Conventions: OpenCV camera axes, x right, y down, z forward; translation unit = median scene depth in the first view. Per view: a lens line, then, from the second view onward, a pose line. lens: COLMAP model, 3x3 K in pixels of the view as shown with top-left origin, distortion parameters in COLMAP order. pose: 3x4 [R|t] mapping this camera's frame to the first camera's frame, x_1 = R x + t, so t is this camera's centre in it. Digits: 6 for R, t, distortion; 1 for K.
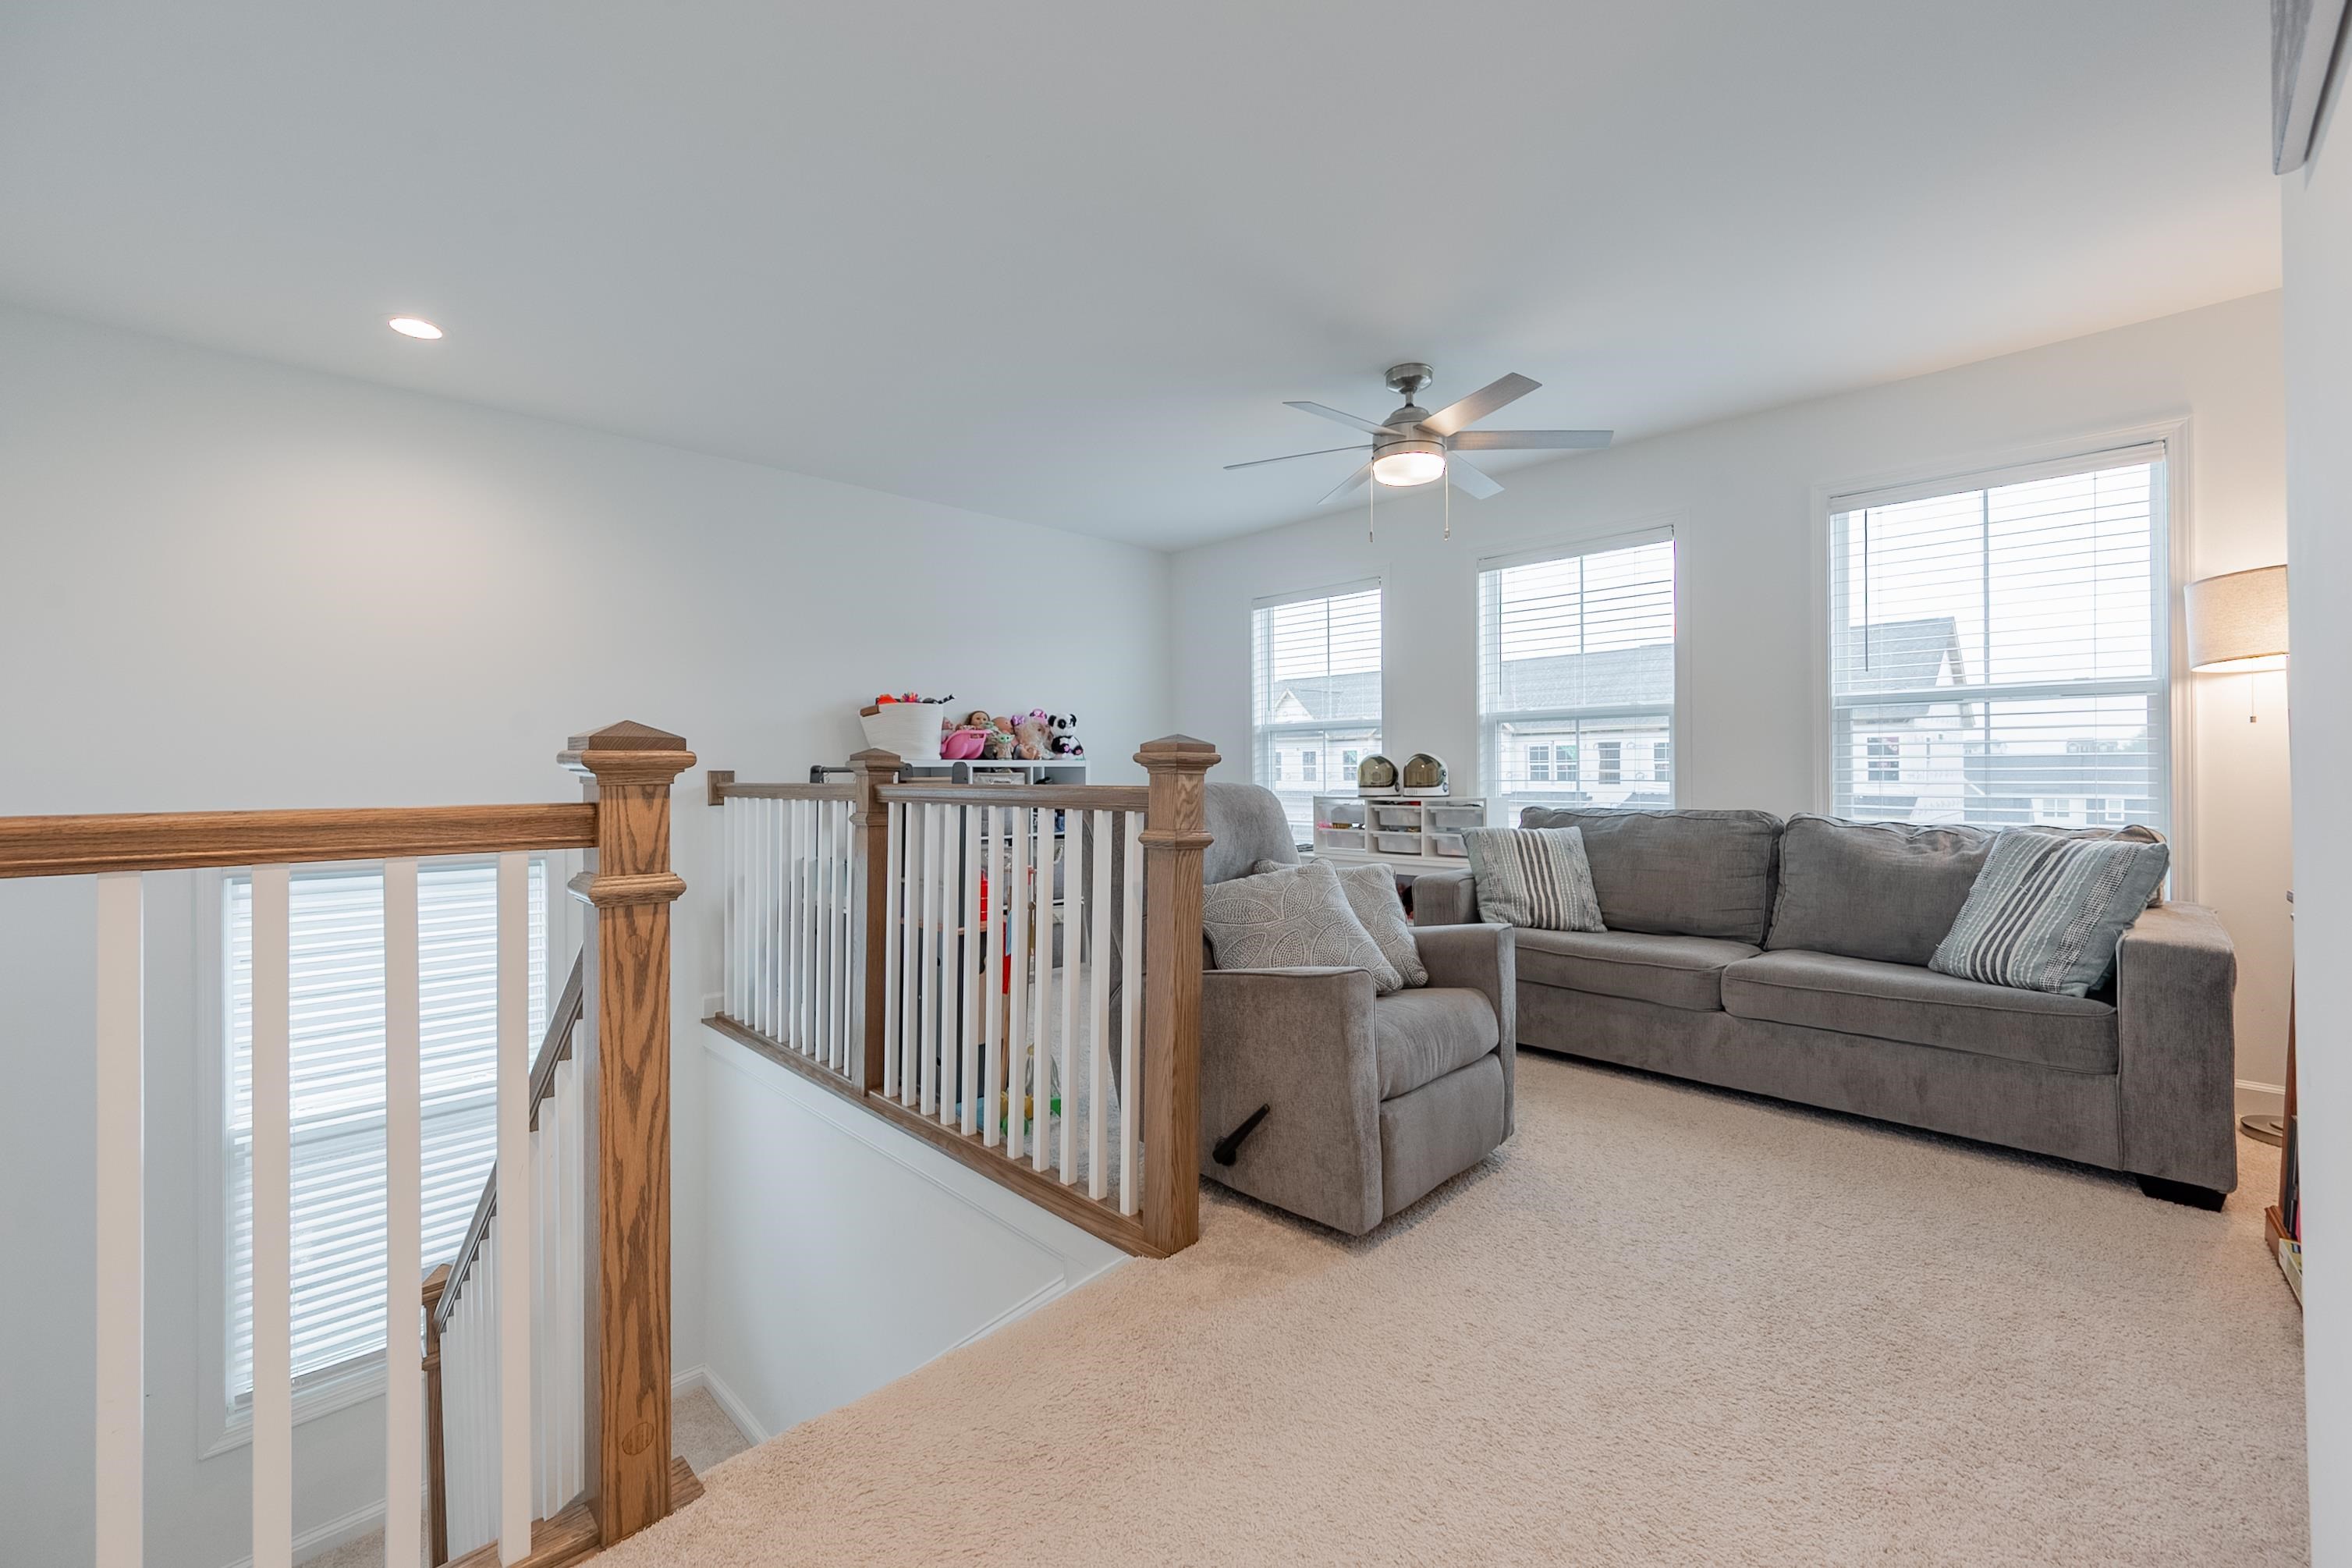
lens RADIAL K [[943.2, 0, 1183.2], [0, 943.2, 769.2], [0, 0, 1]] dist [0.000366, 0.001082]
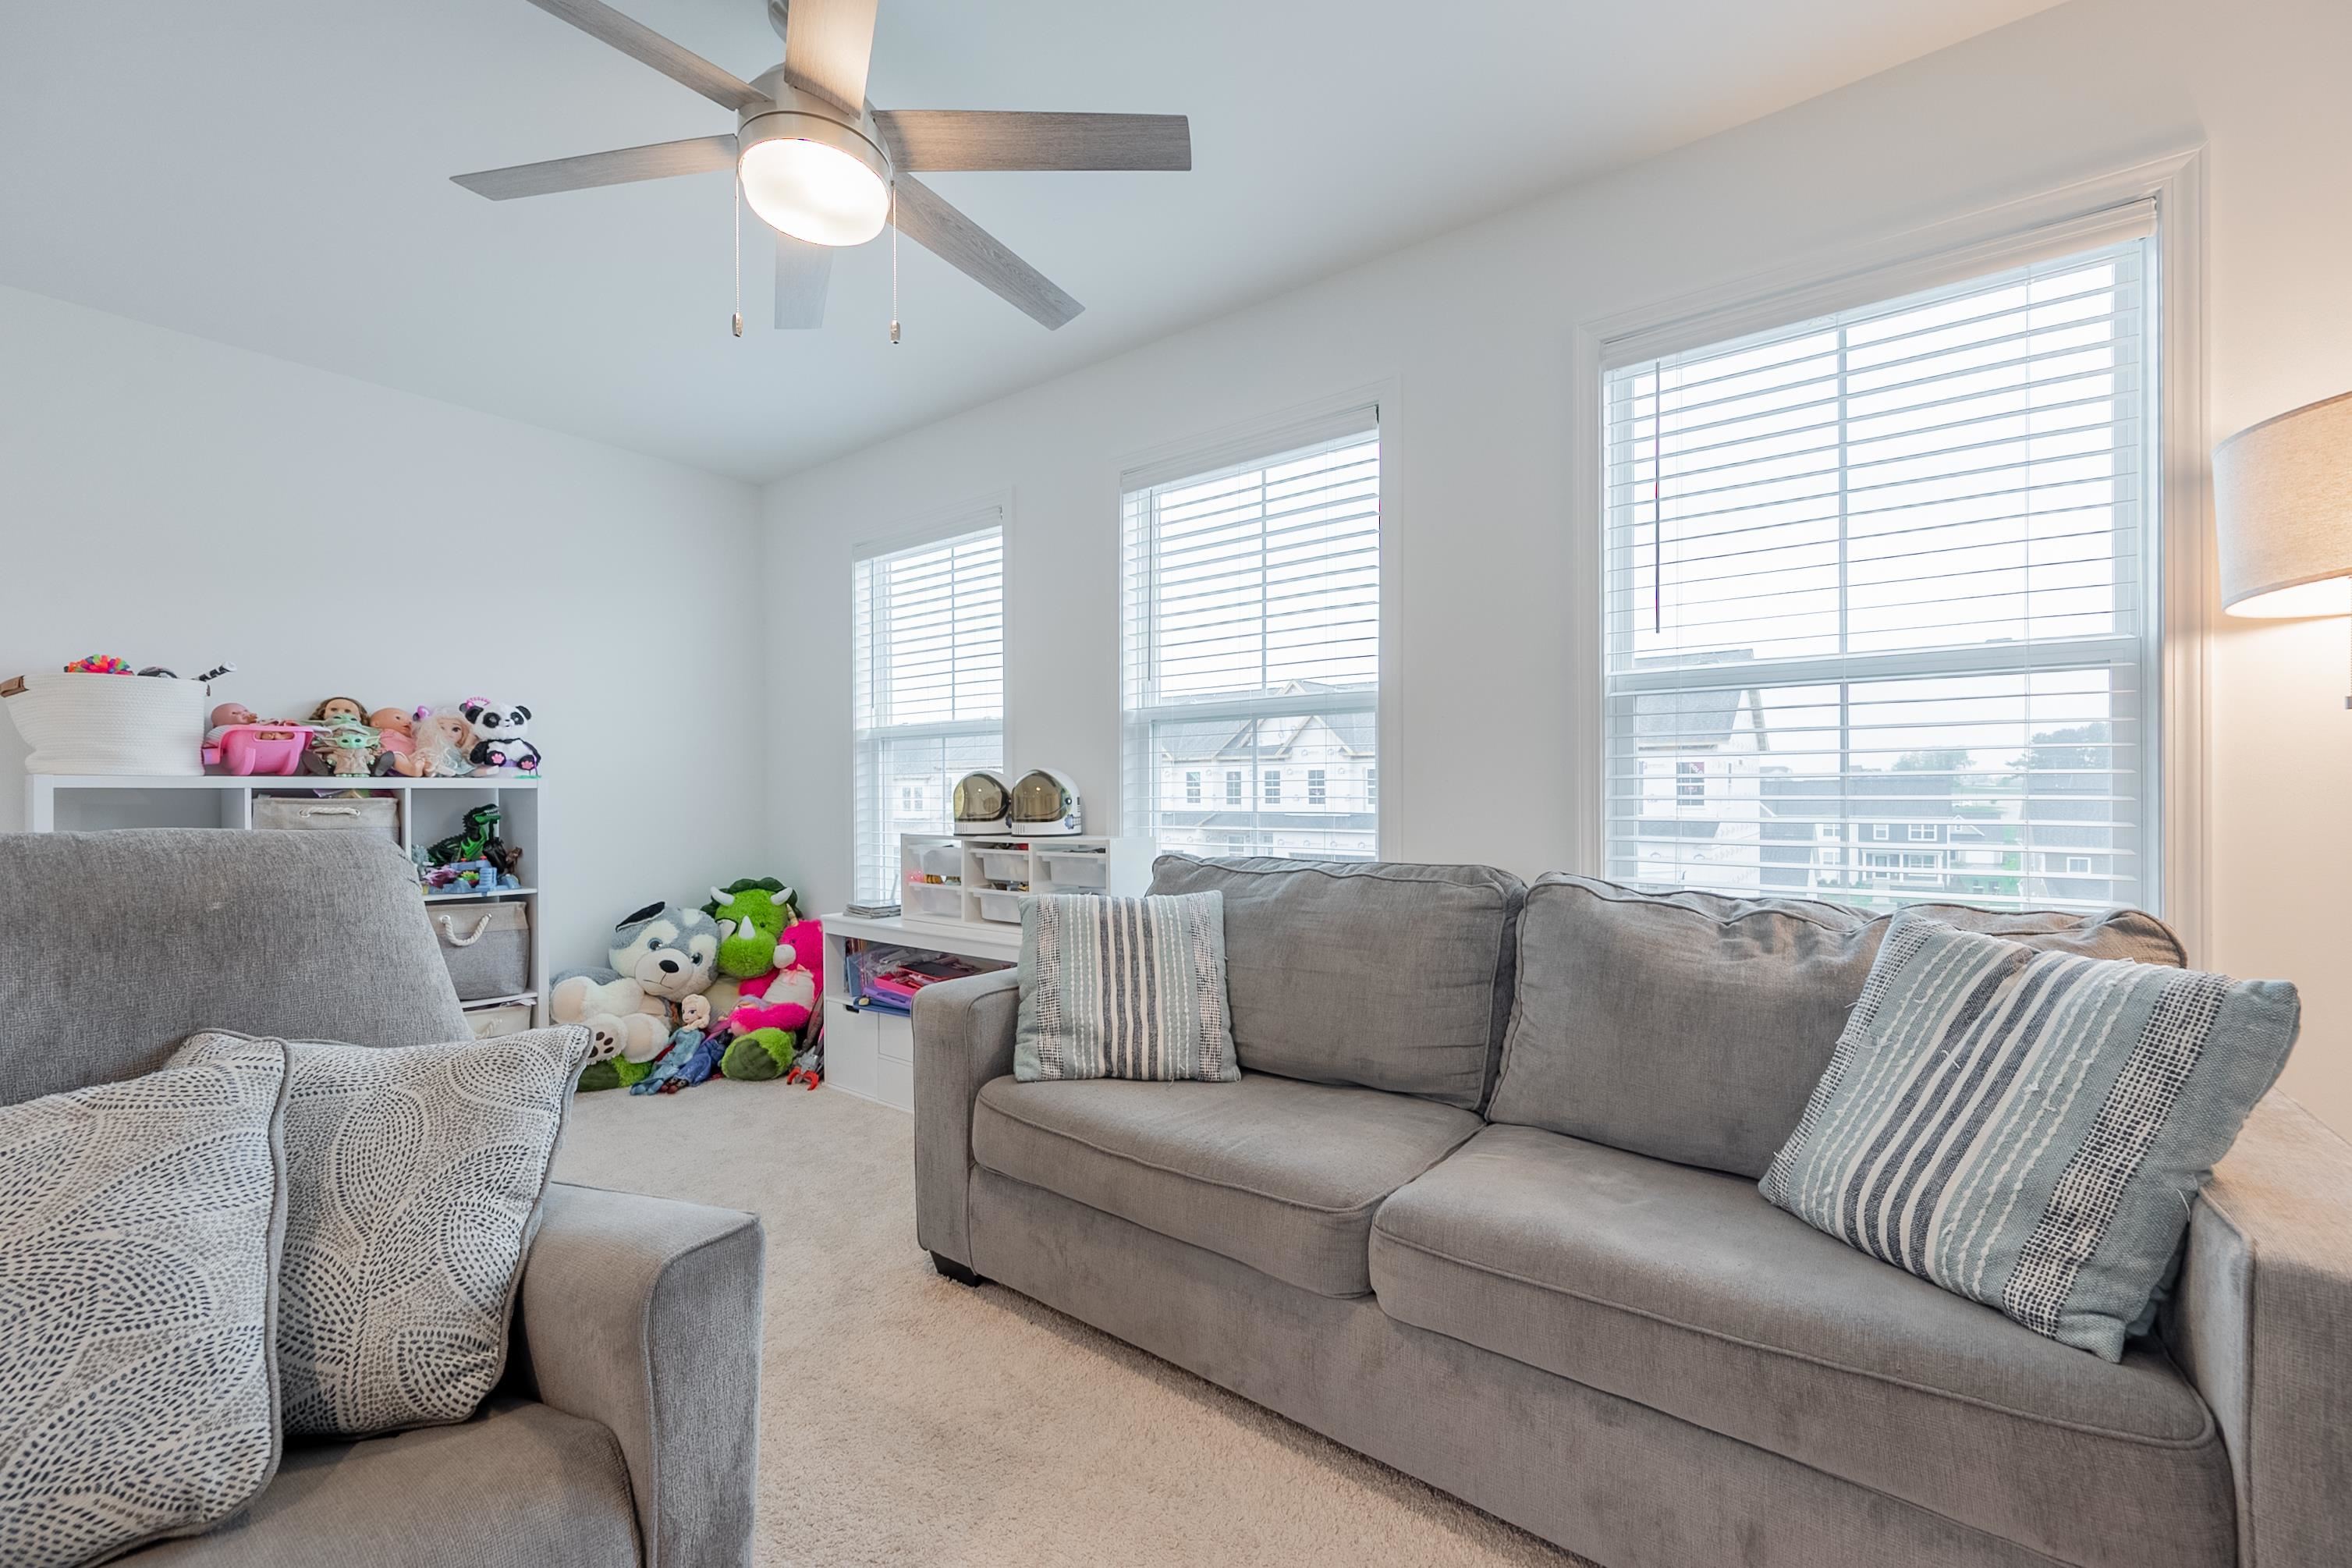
lens RADIAL K [[943.2, 0, 1179.1], [0, 943.2, 794.1], [0, 0, 1]] dist [0.000366, 0.001082]
pose [[0.990176, 0.002771, 0.139802, 0.349324], [-0.003178, 0.999991, 0.002690, -0.002475], [-0.139794, -0.003108, 0.990176, 0.462152]]
